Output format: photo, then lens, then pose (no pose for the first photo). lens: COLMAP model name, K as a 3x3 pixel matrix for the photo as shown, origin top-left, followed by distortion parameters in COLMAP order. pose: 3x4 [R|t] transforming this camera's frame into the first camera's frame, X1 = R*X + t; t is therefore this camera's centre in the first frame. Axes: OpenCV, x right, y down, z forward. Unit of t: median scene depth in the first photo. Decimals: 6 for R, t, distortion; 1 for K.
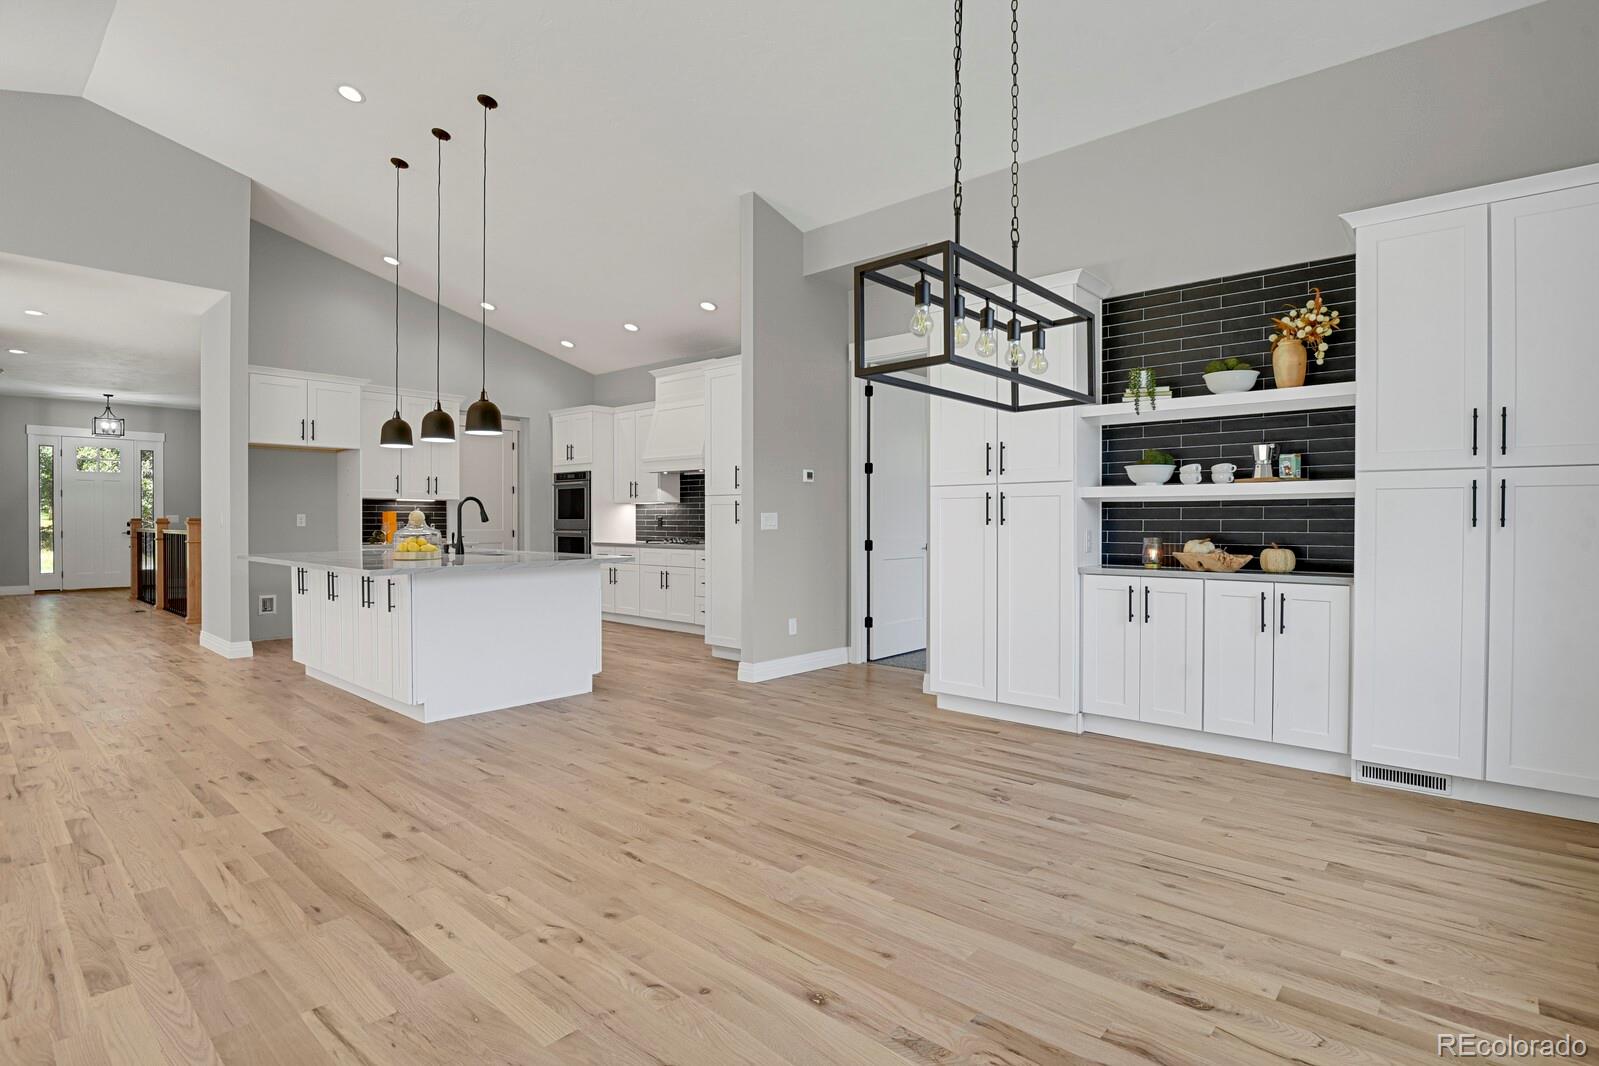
lens RADIAL K [[781.4, 0, 809.3], [0, 781.4, 528.4], [0, 0, 1]] dist [-0.022305, -0.003828]
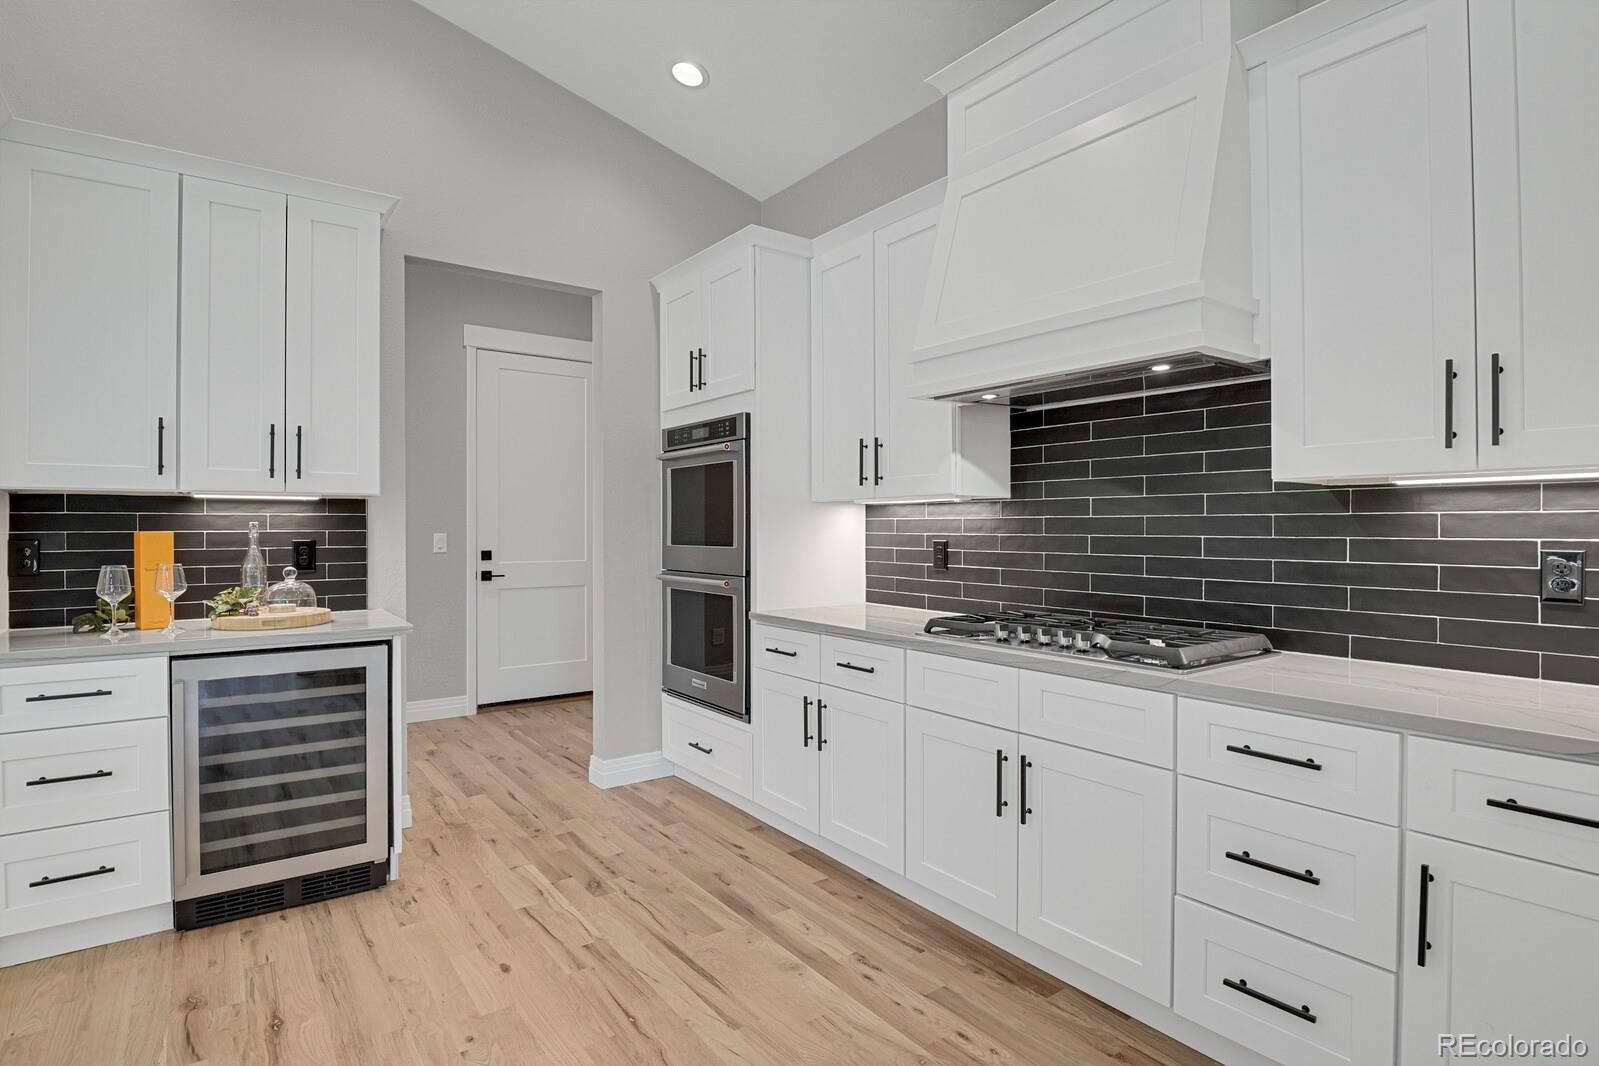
lens RADIAL K [[813.9, 0, 807.0], [0, 813.9, 522.5], [0, 0, 1]] dist [-0.002820, -0.000377]
pose [[0.976896, -0.004435, -0.213668, -0.200288], [0.000952, 0.999865, -0.016401, -0.019661], [0.213712, 0.015819, 0.976769, 0.735100]]
